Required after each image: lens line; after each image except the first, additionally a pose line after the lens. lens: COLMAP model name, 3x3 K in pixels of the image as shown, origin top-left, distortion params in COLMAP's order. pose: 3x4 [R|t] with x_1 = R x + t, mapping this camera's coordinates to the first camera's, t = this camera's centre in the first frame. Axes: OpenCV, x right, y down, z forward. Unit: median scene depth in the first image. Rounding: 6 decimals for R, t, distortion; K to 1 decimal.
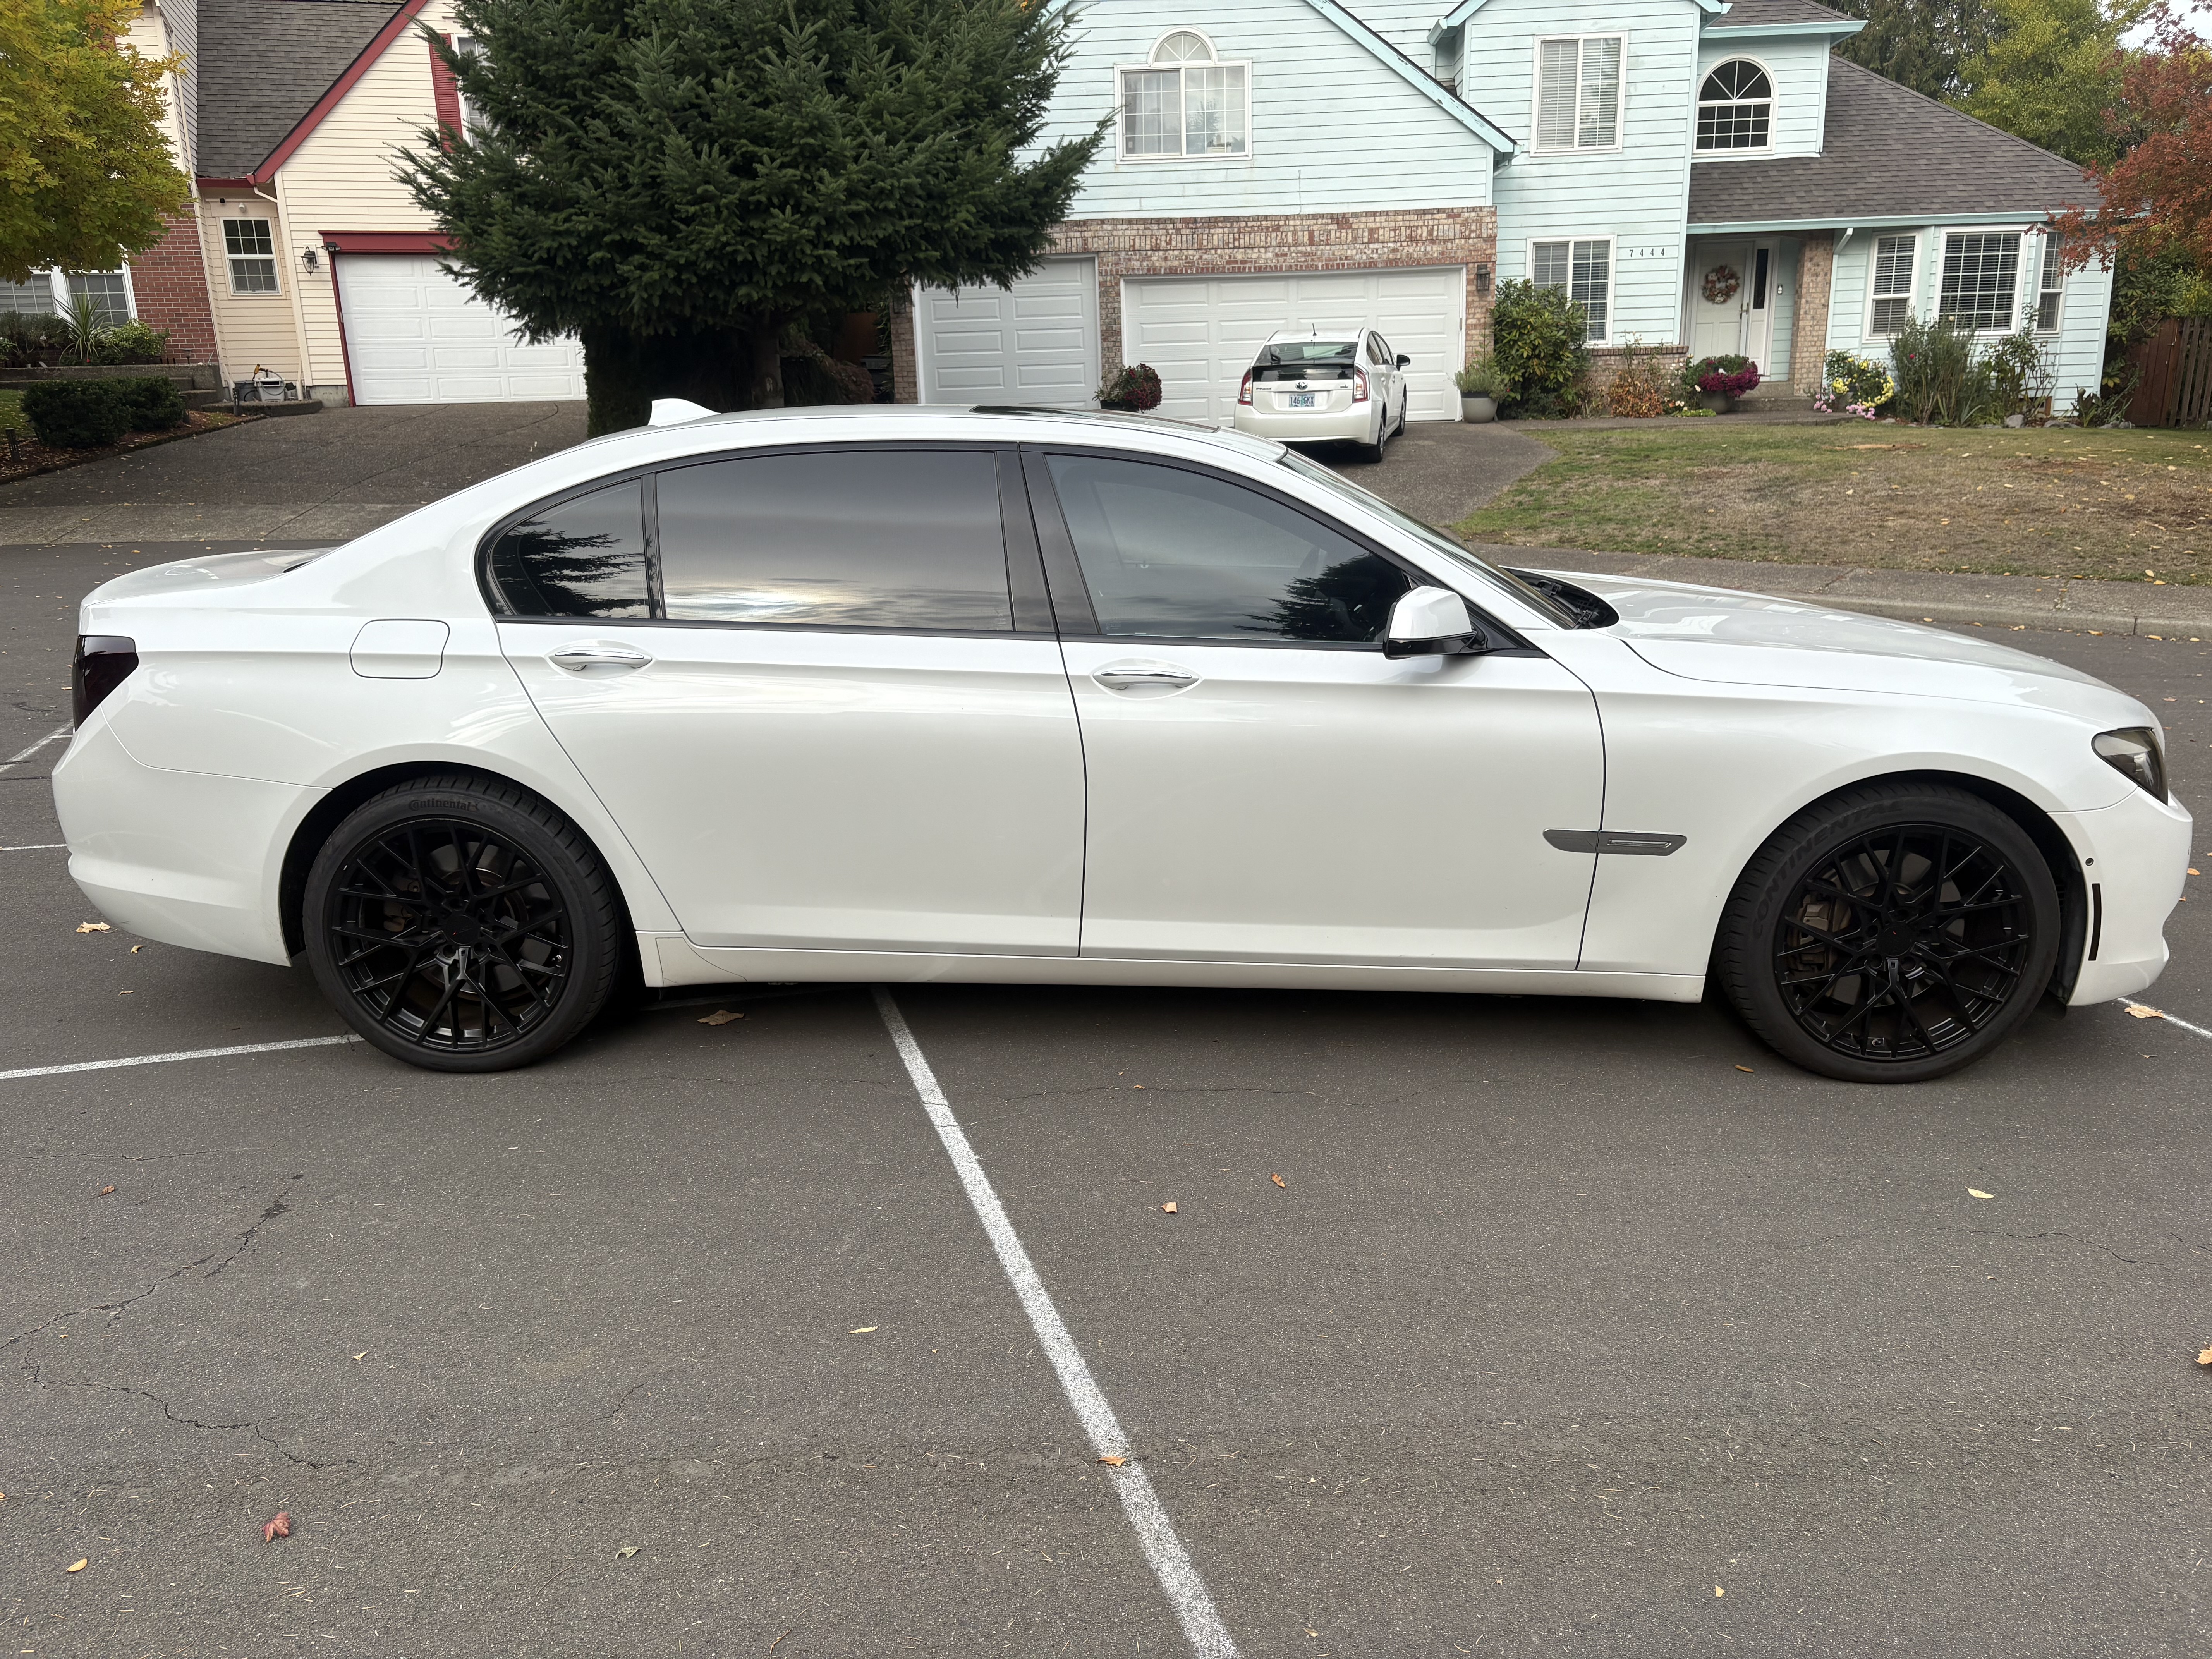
lens RADIAL K [[1705.1, 0, 1104.4], [0, 1705.1, 780.7], [0, 0, 1]] dist [0.050602, -0.066313]
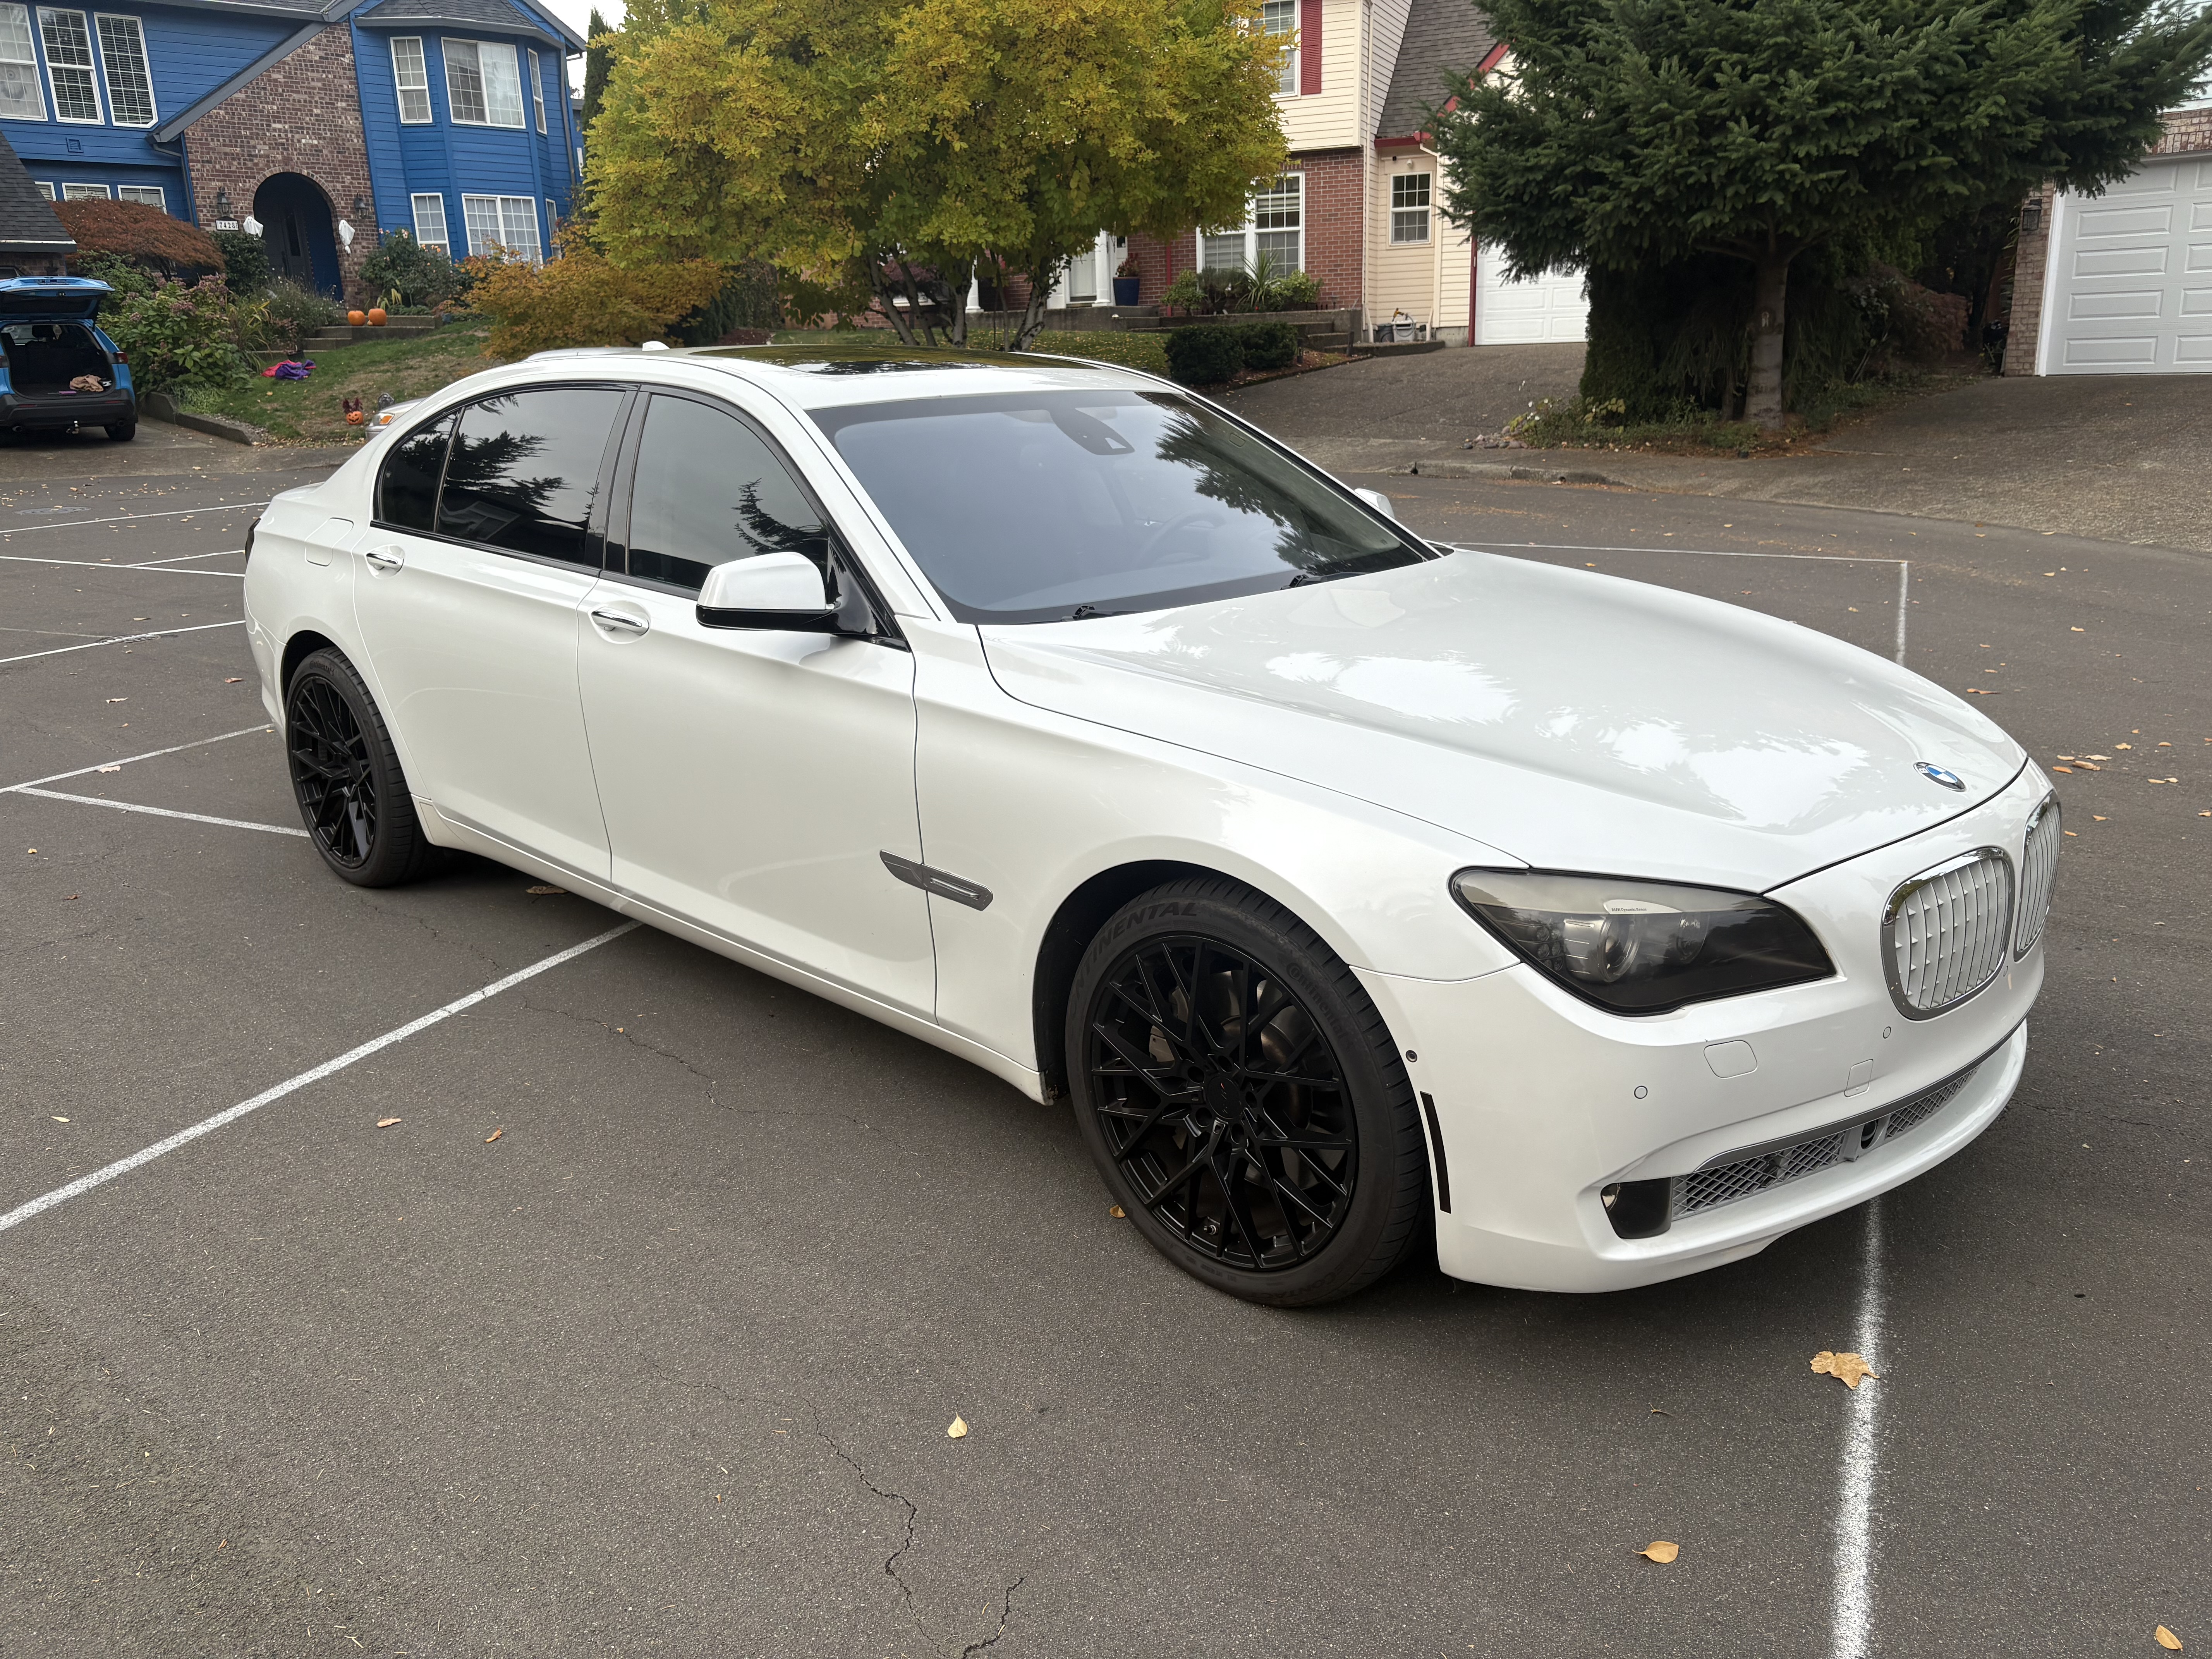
lens RADIAL K [[1642.4, 0, 1028.0], [0, 1642.4, 831.0], [0, 0, 1]] dist [0.012146, 0.003762]
pose [[0.745337, 0.183400, -0.640966, 0.137894], [-0.136377, 0.983030, 0.122690, -0.015123], [0.652590, -0.004033, 0.757701, 0.070975]]
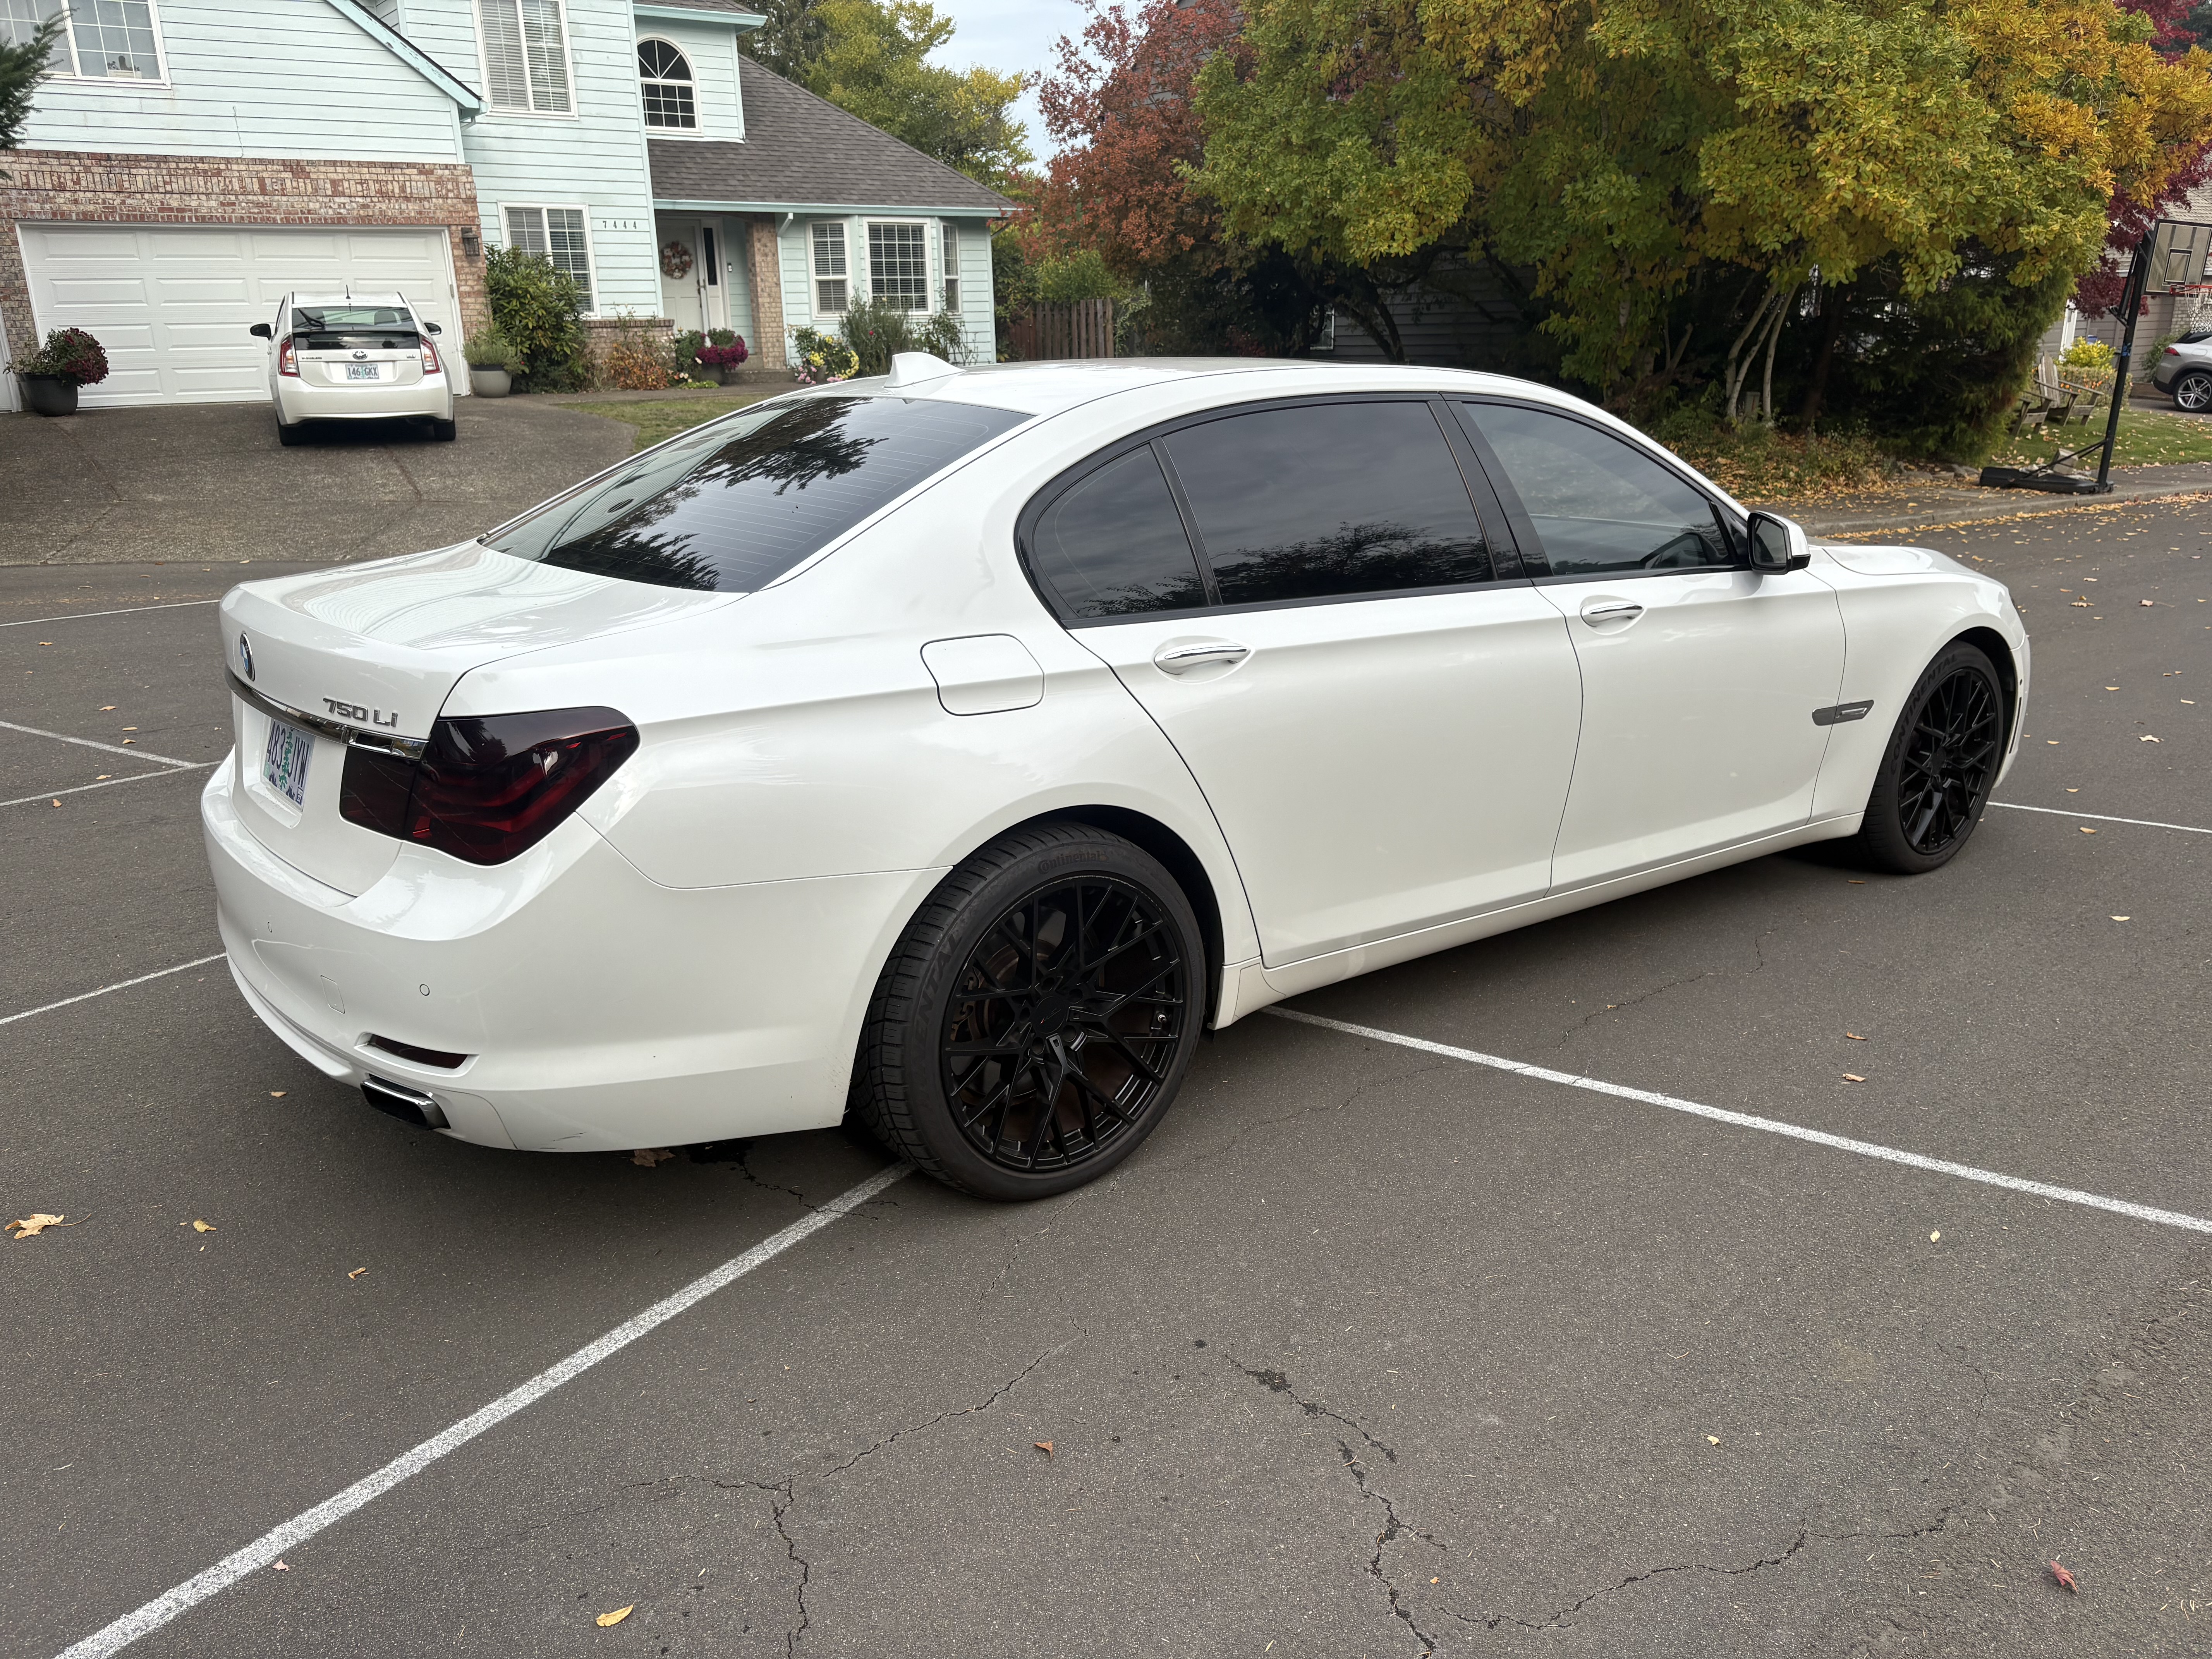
lens RADIAL K [[1670.0, 0, 1106.0], [0, 1670.0, 829.5], [0, 0, 1]] dist [0.016731, -0.030152]
pose [[0.758797, -0.174816, 0.627428, -0.146165], [0.145790, 0.984452, 0.097976, -0.012822], [-0.634801, 0.017129, 0.772486, 0.066561]]
